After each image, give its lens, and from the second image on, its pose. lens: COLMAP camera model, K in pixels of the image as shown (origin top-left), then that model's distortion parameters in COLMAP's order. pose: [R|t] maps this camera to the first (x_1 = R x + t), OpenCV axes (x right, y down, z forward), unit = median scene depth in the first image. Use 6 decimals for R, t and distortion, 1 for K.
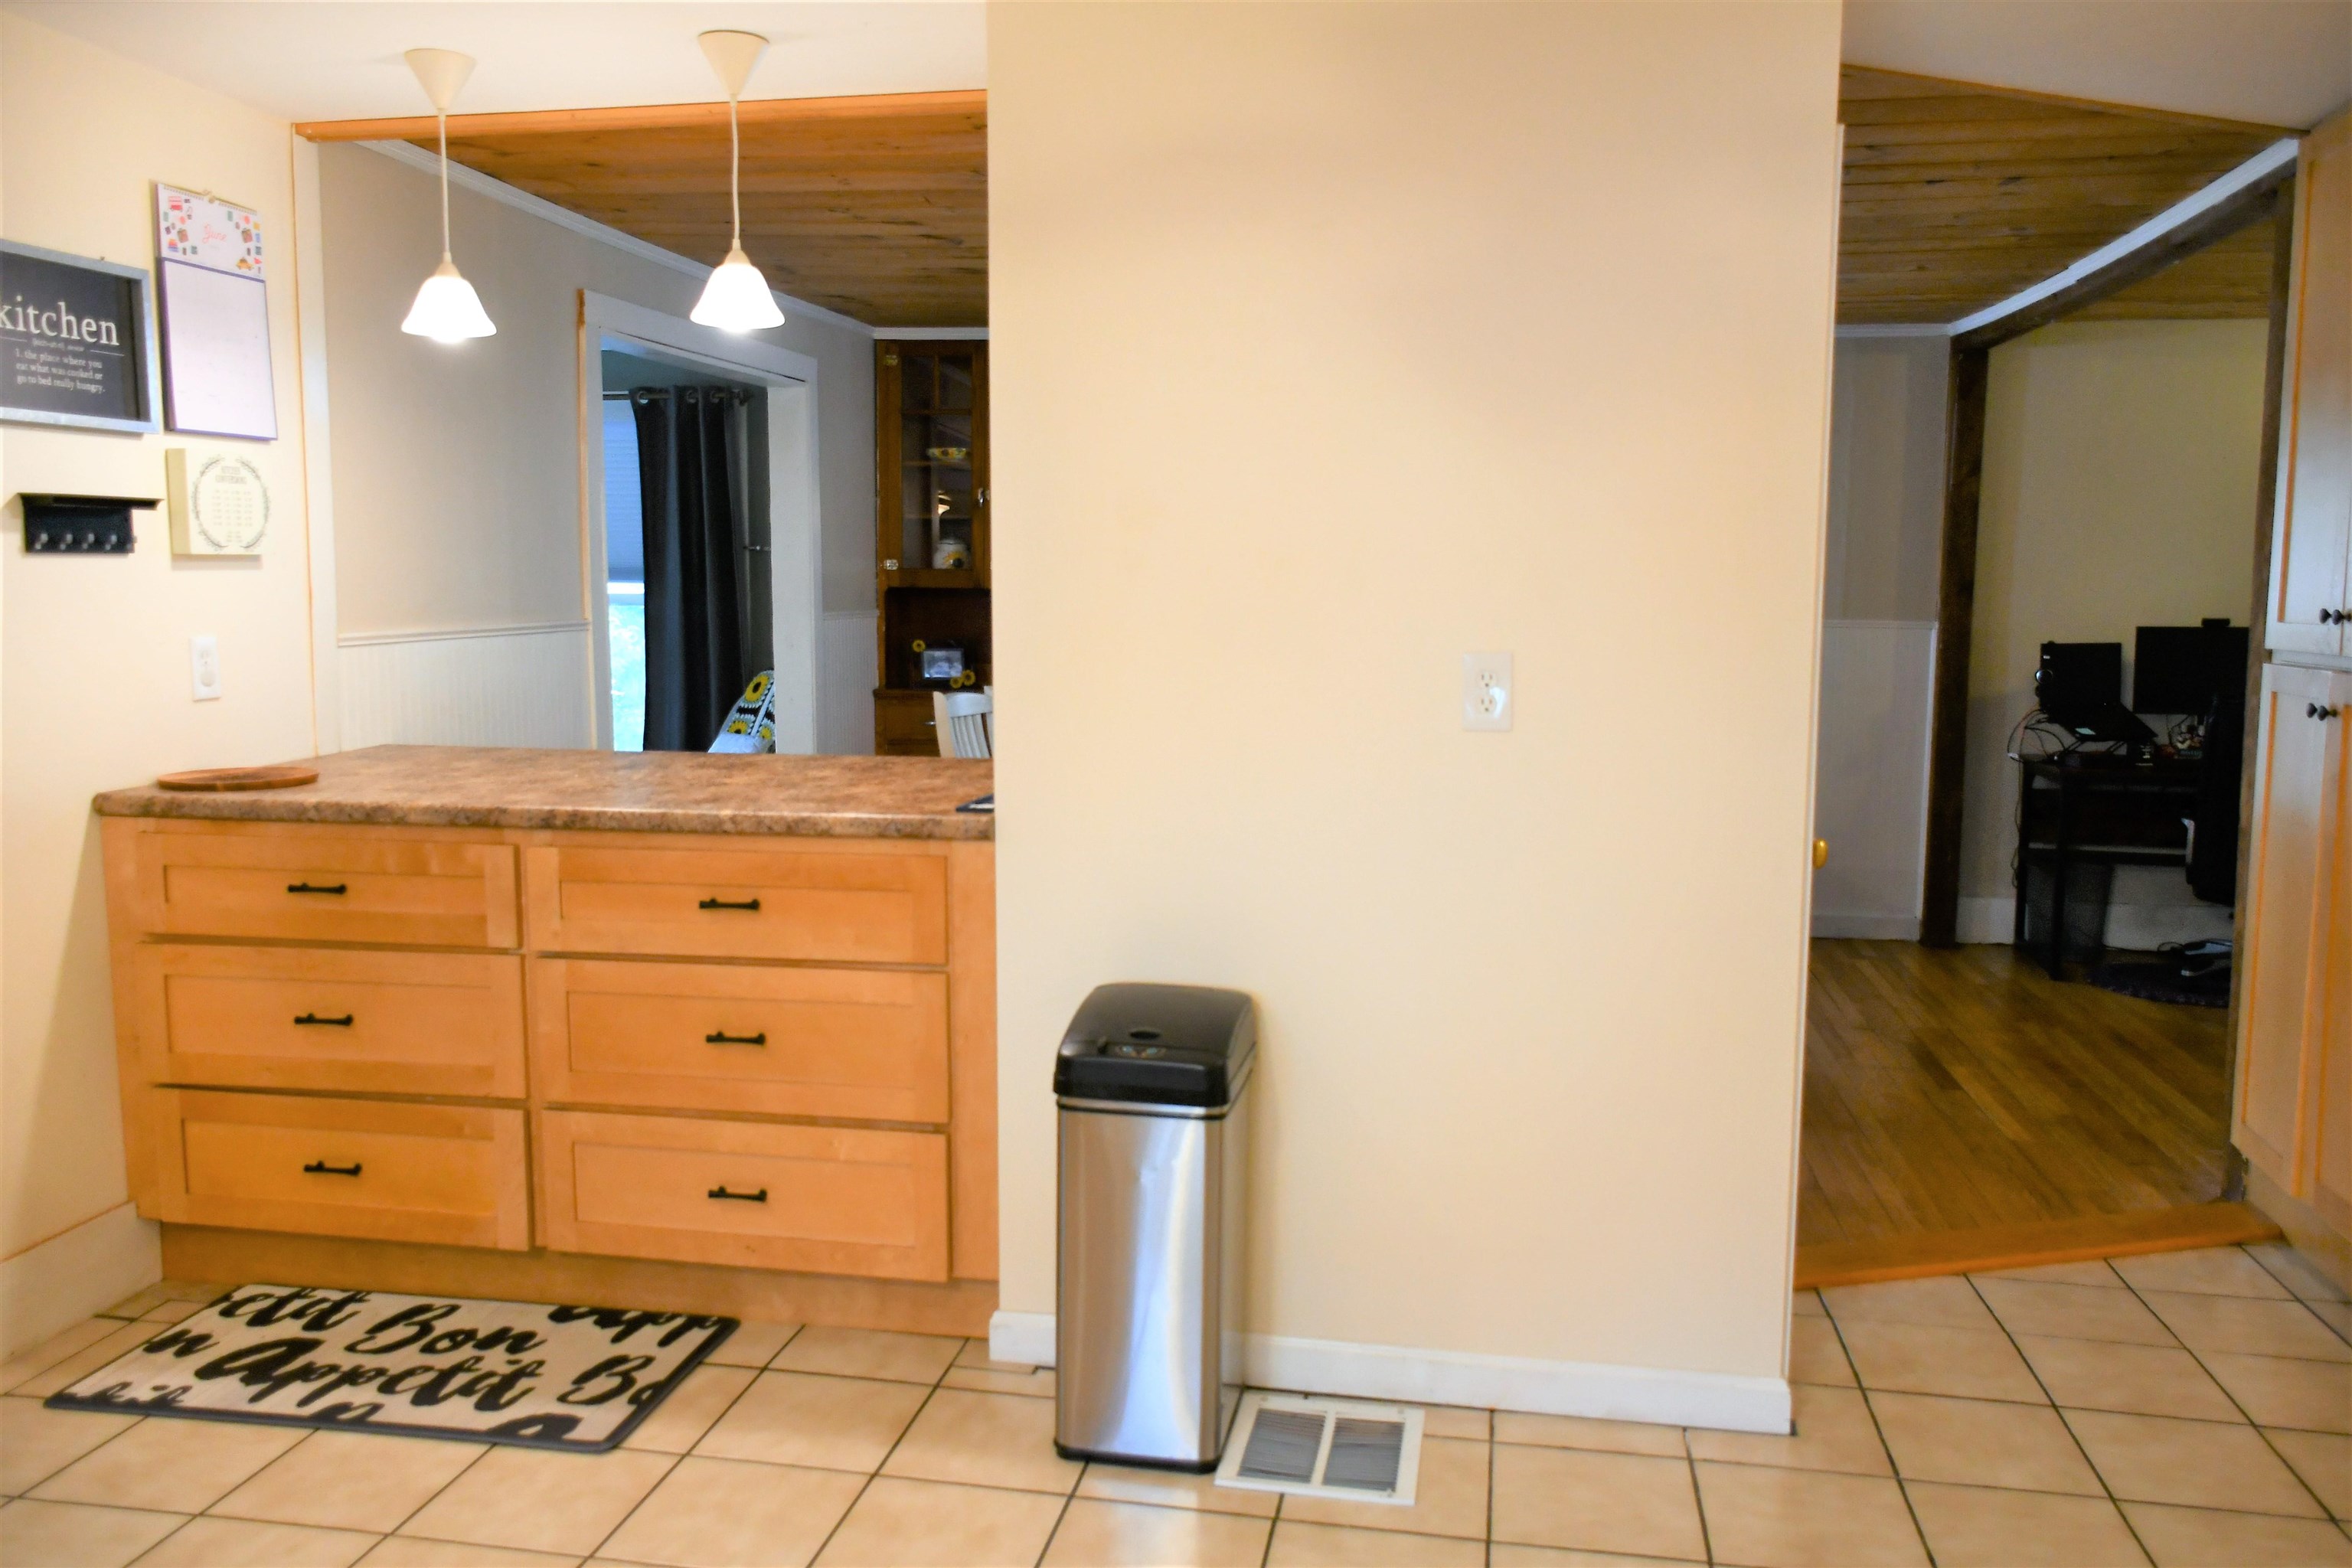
lens RADIAL K [[1860.9, 0, 1170.5], [0, 1860.9, 791.7], [0, 0, 1]] dist [-0.004437, 0.000414]
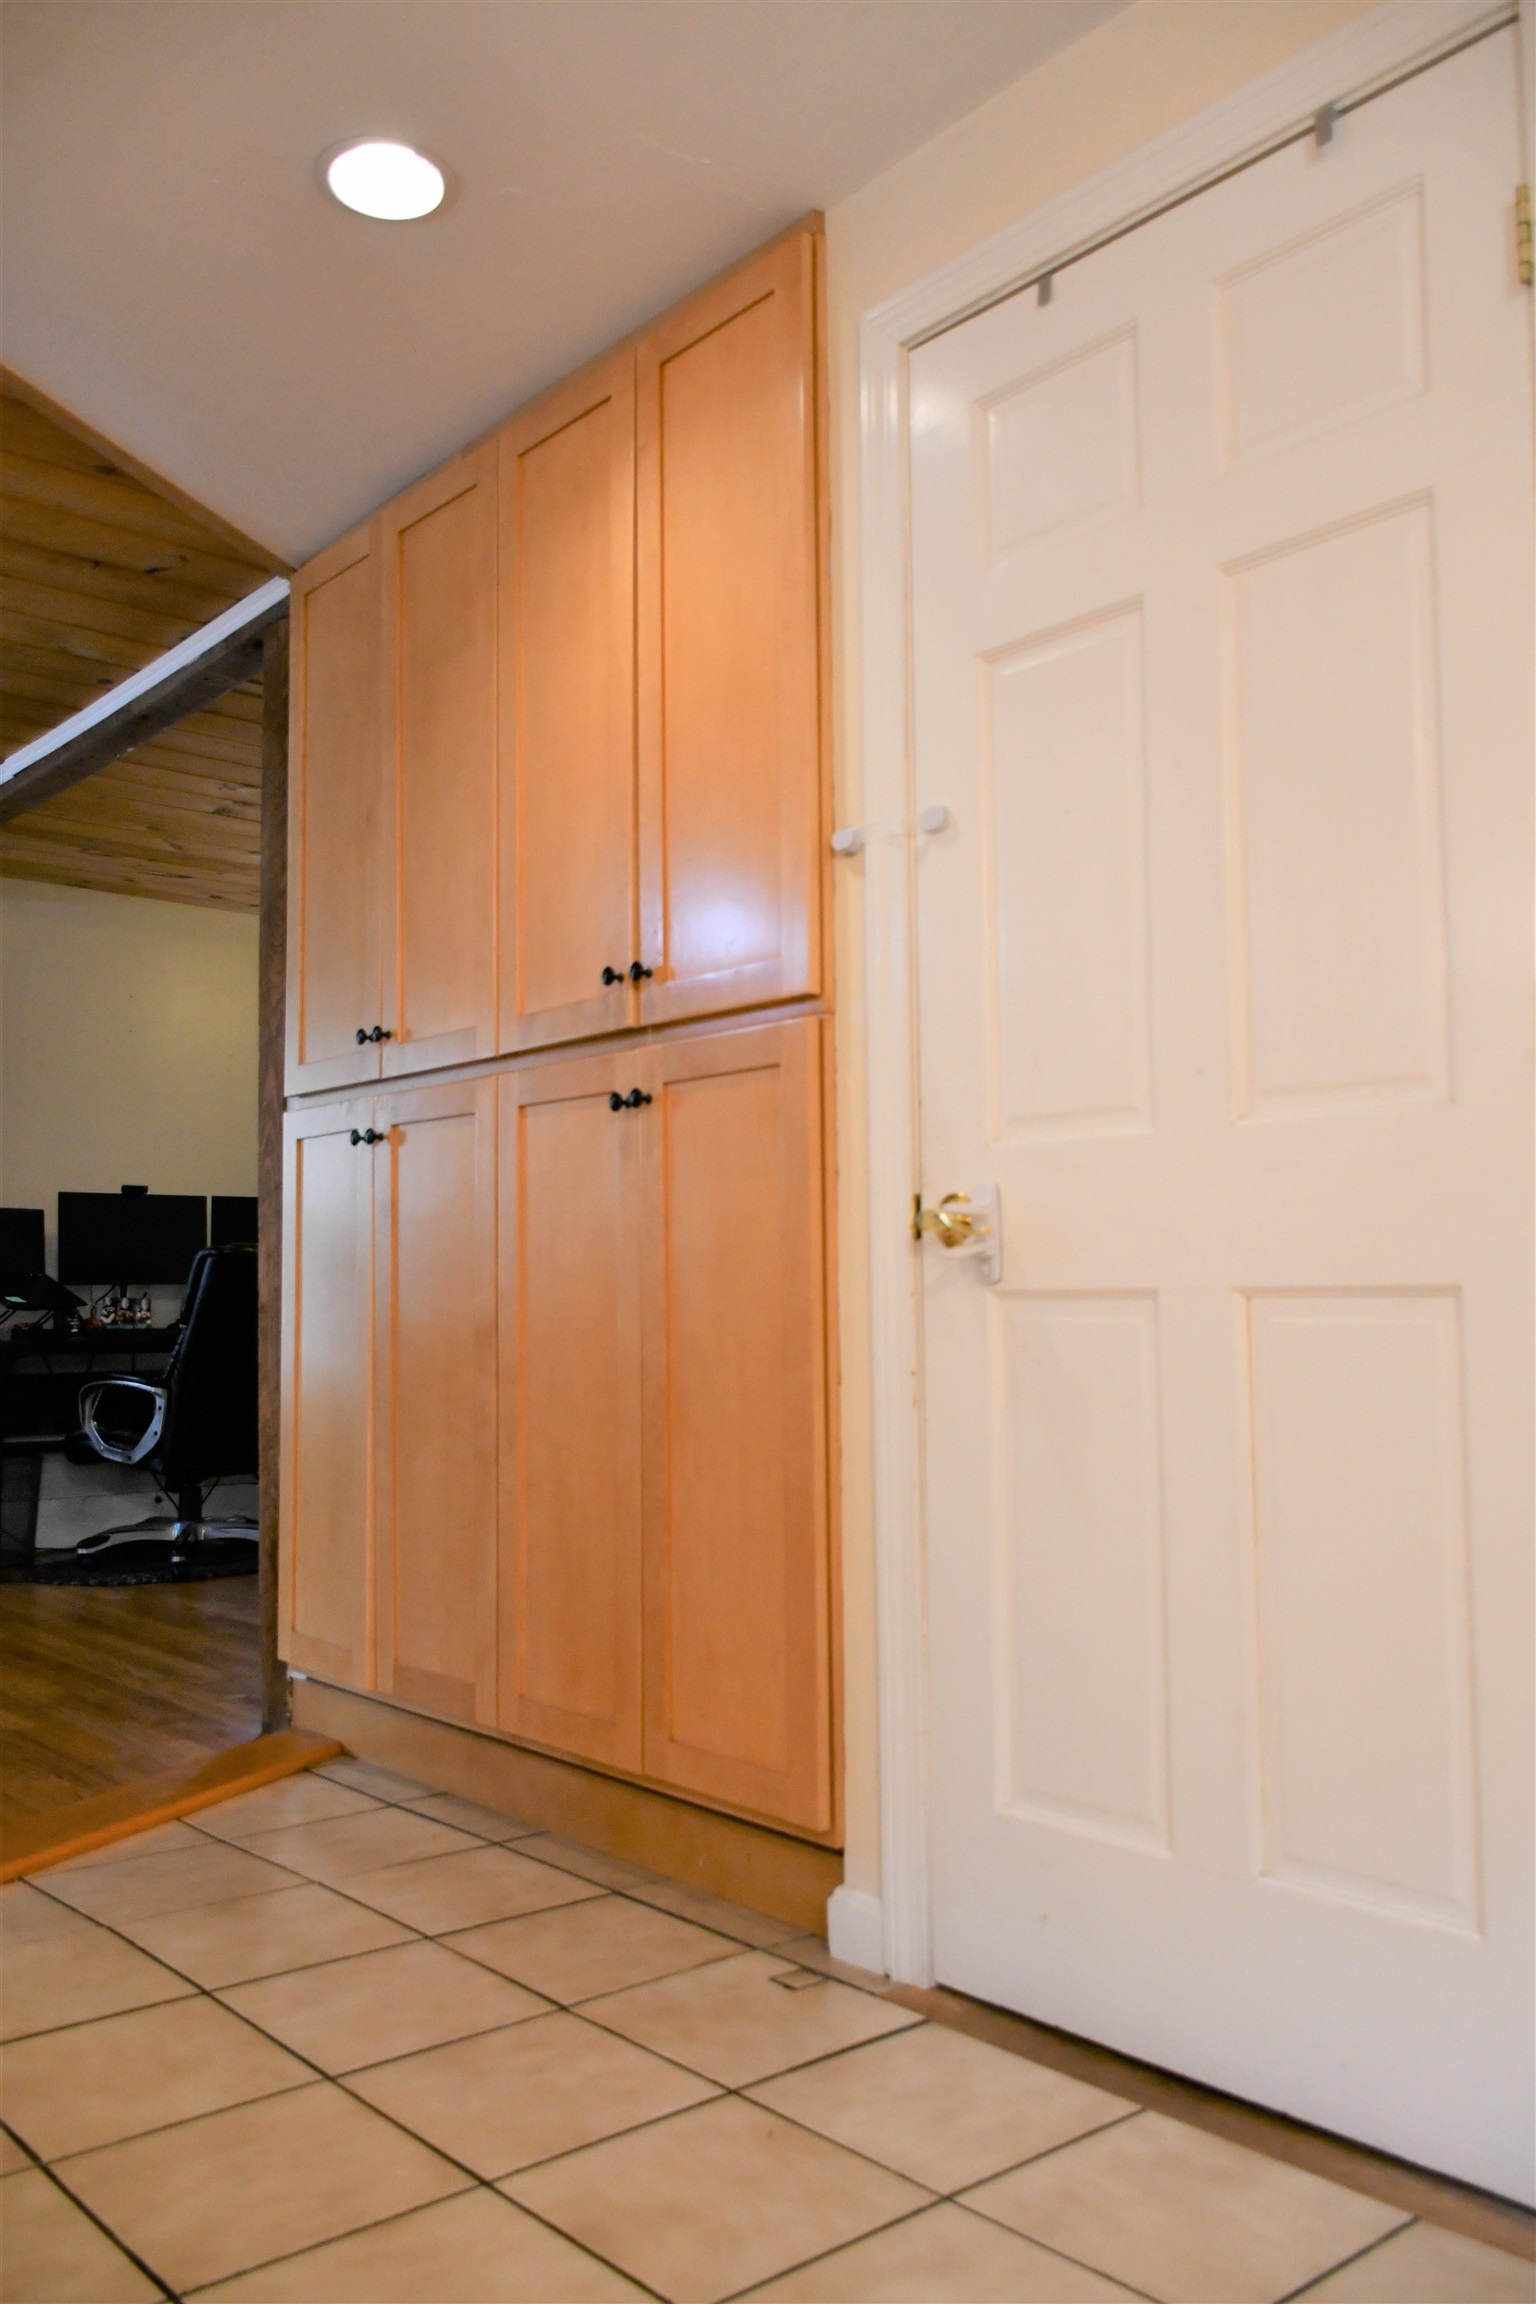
lens RADIAL K [[1822.9, 0, 766.9], [0, 1822.9, 1158.0], [0, 0, 1]] dist [-0.004437, 0.000414]
pose [[0.619732, 0.051788, 0.783103, 0.032858], [0.099151, 0.984659, -0.143583, 0.105677], [-0.778525, 0.166629, 0.605089, 0.273457]]
